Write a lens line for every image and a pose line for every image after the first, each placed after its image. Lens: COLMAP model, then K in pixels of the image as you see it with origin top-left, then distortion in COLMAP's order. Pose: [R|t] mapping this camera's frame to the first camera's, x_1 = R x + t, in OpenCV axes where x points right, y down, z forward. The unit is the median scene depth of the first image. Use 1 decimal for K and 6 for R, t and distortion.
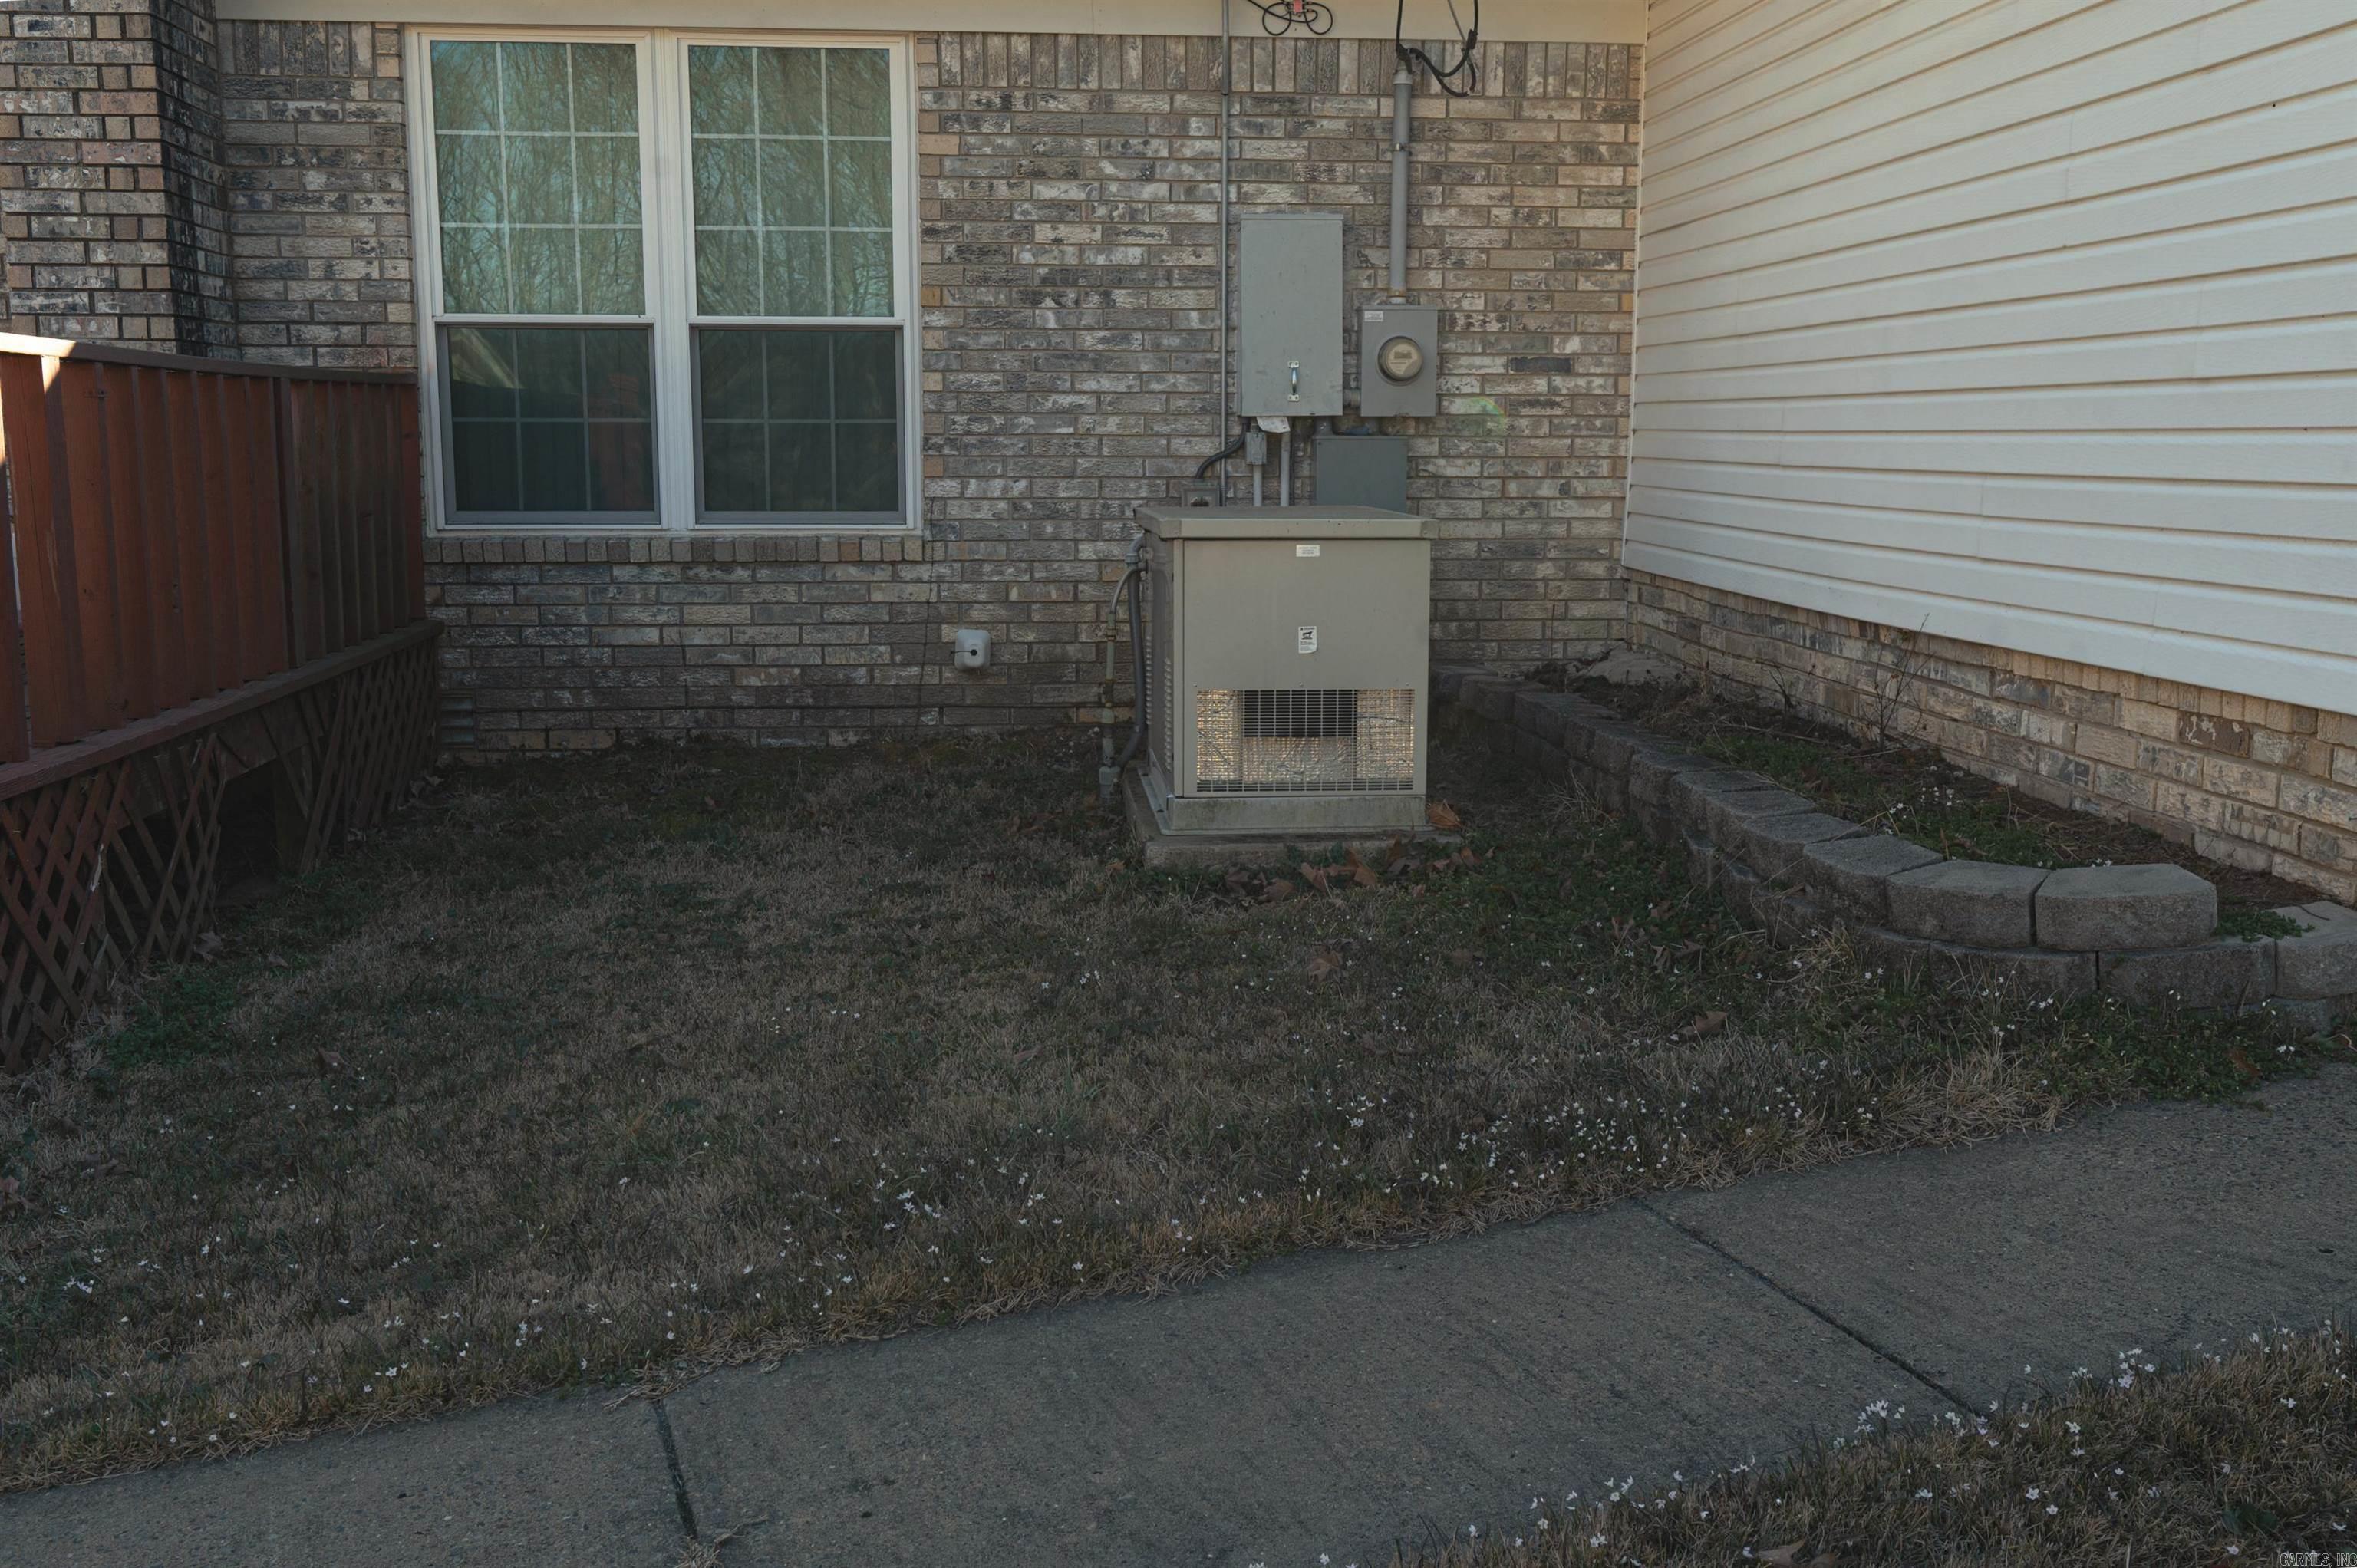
lens RADIAL K [[2053.7, 0, 1180.2], [0, 2053.7, 781.0], [0, 0, 1]] dist [0.007662, 0.001181]
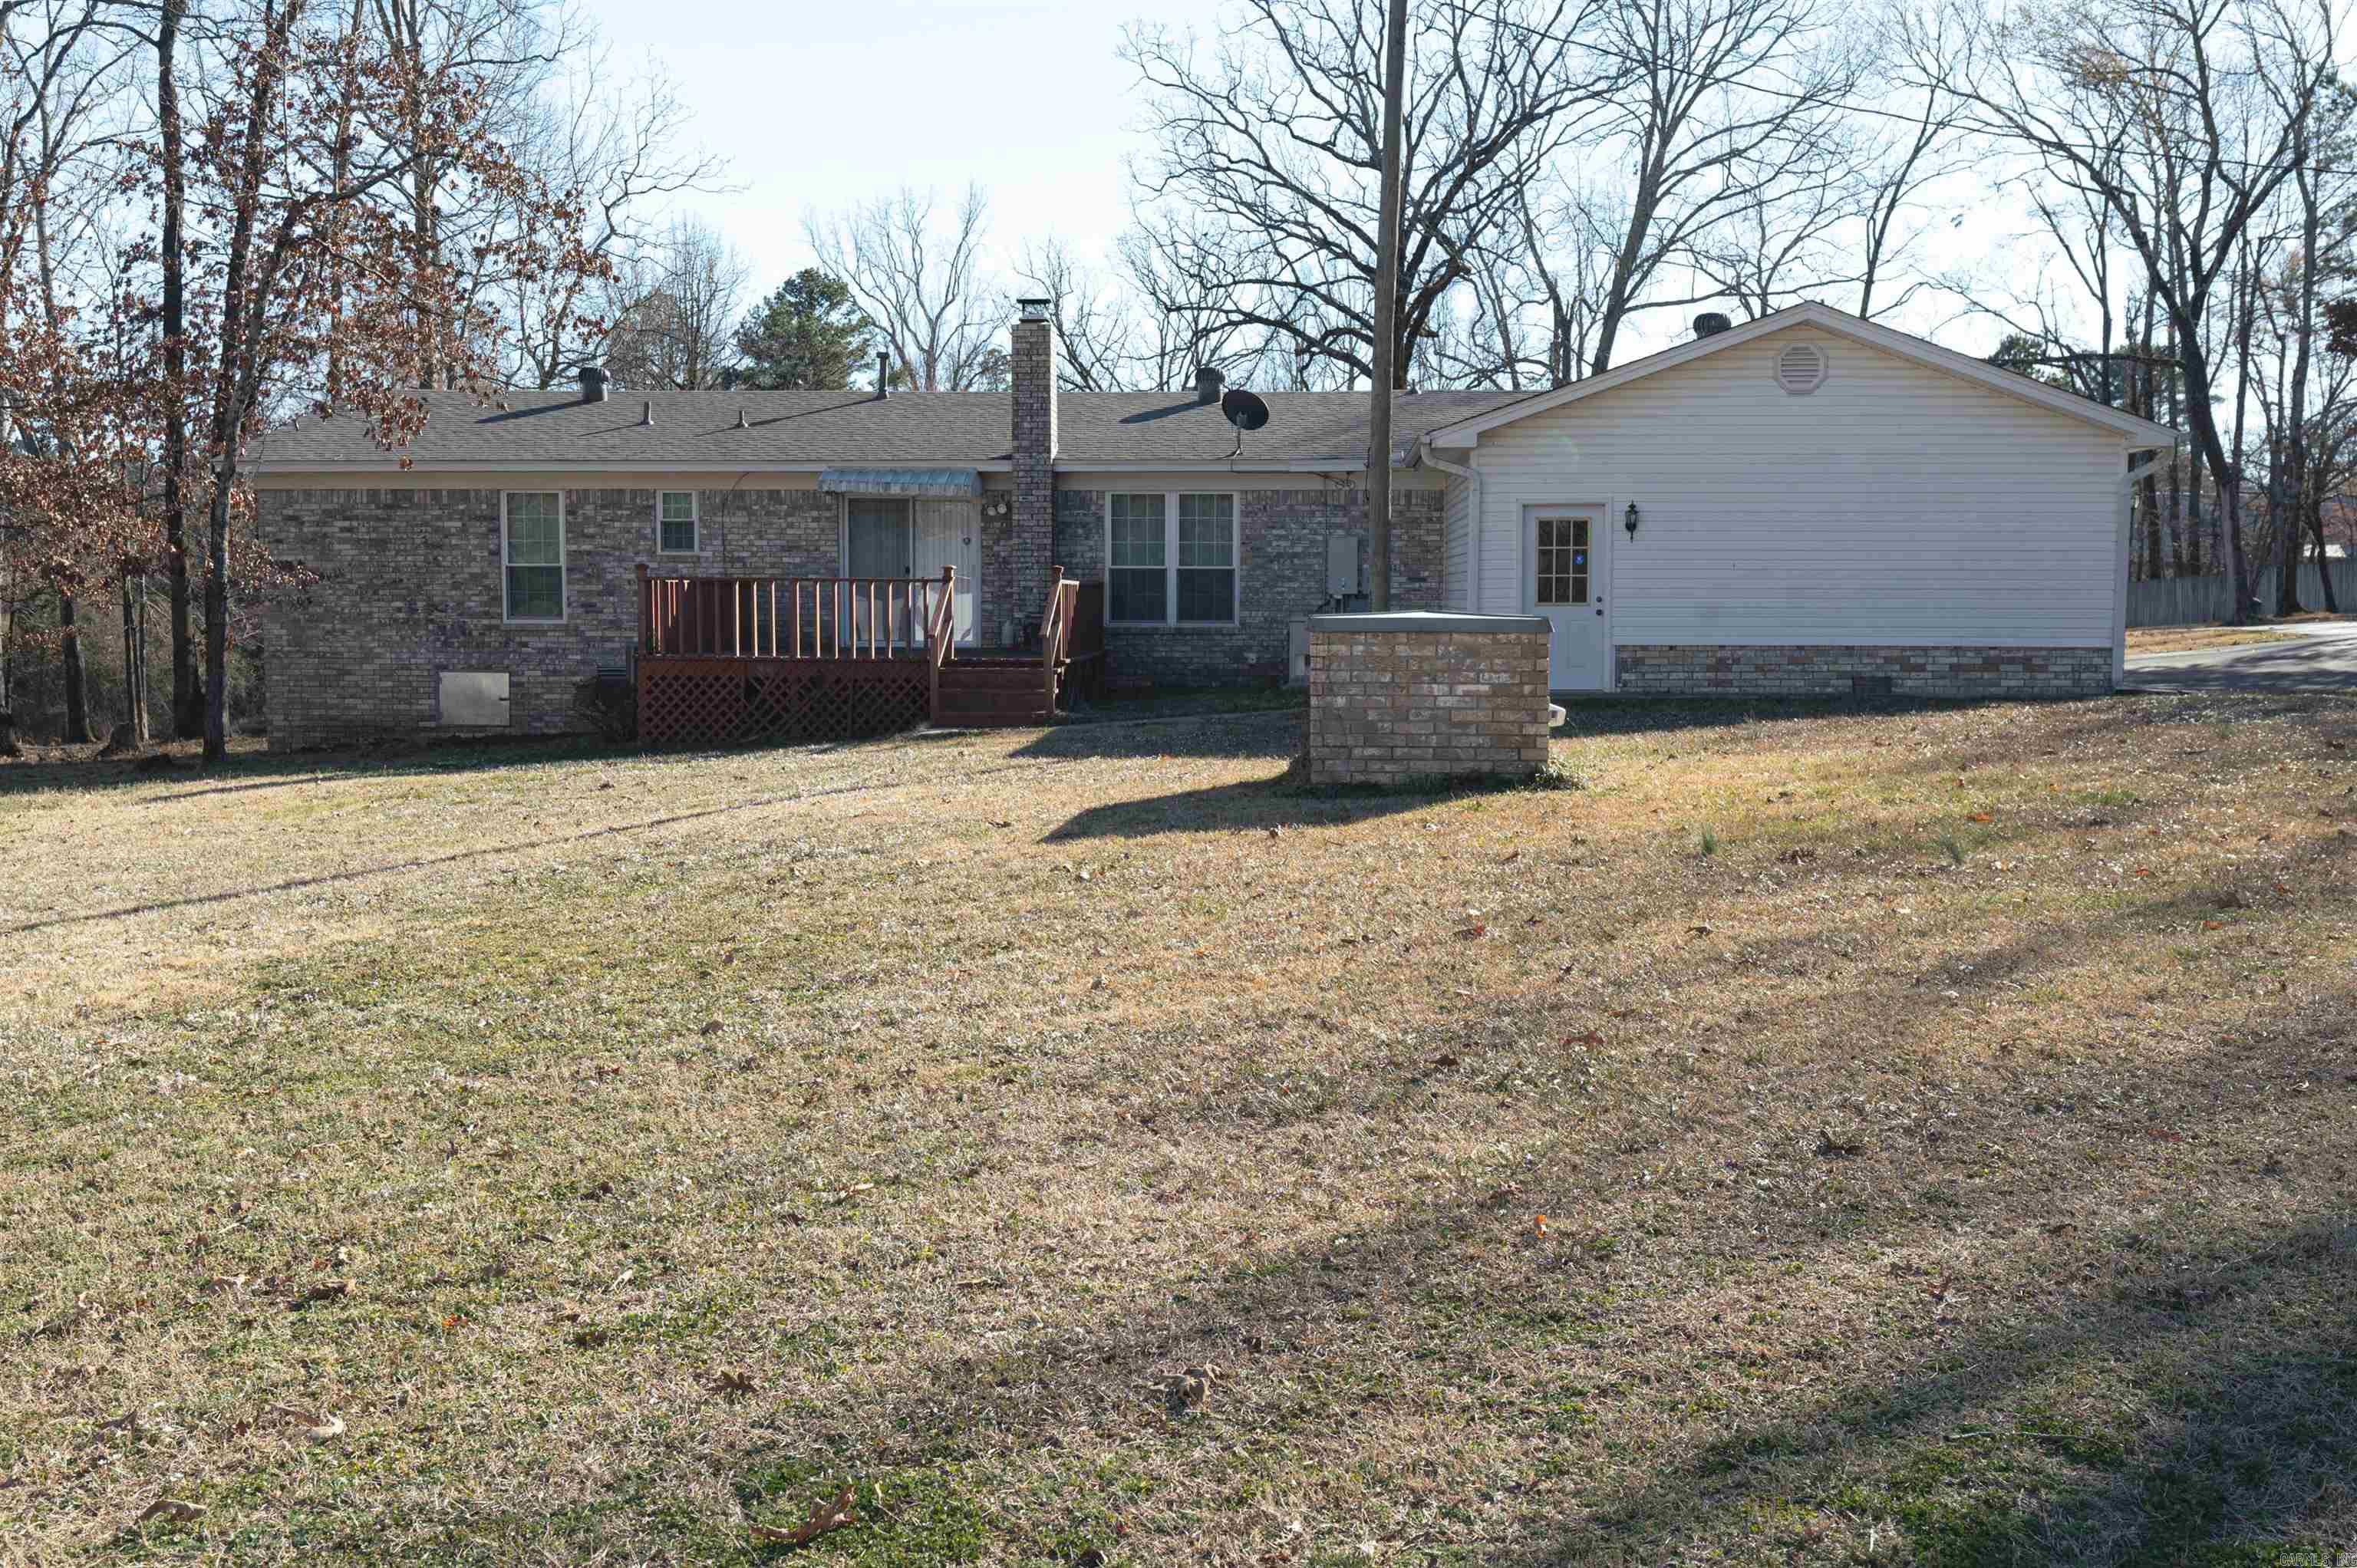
lens RADIAL K [[2053.7, 0, 1177.9], [0, 2053.7, 784.8], [0, 0, 1]] dist [0.007662, 0.001181]
pose [[0.985084, 0.016174, -0.171312, 0.388301], [-0.028302, 0.997243, -0.068591, 0.404287], [0.169730, 0.072416, 0.982826, -2.522666]]
